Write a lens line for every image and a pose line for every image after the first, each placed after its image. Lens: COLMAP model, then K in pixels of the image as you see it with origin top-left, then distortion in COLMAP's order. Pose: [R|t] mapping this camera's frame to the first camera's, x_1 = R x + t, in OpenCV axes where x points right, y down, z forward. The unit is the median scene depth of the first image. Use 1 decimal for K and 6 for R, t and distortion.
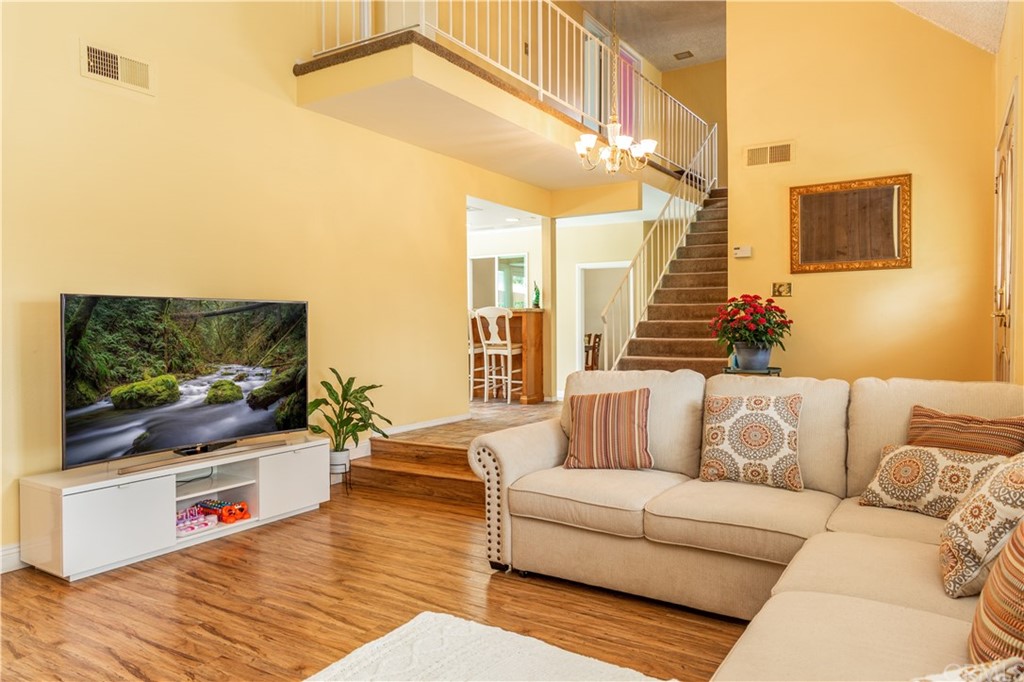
lens RADIAL K [[689.0, 0, 512.0], [0, 689.0, 341.0], [0, 0, 1]] dist [0.013049, -0.007695]
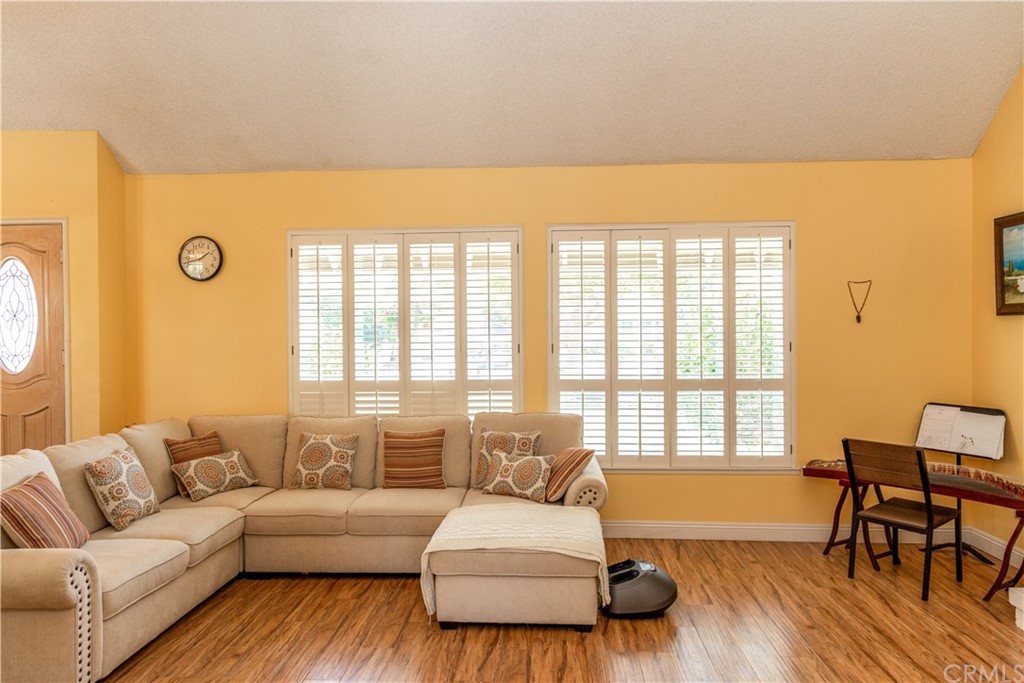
lens RADIAL K [[689.0, 0, 512.0], [0, 689.0, 341.5], [0, 0, 1]] dist [0.013049, -0.007695]
pose [[-0.486257, -0.003298, 0.873810, -1.095390], [0.033541, 0.999185, 0.022436, -0.129074], [-0.873172, 0.040218, -0.485750, 0.967067]]
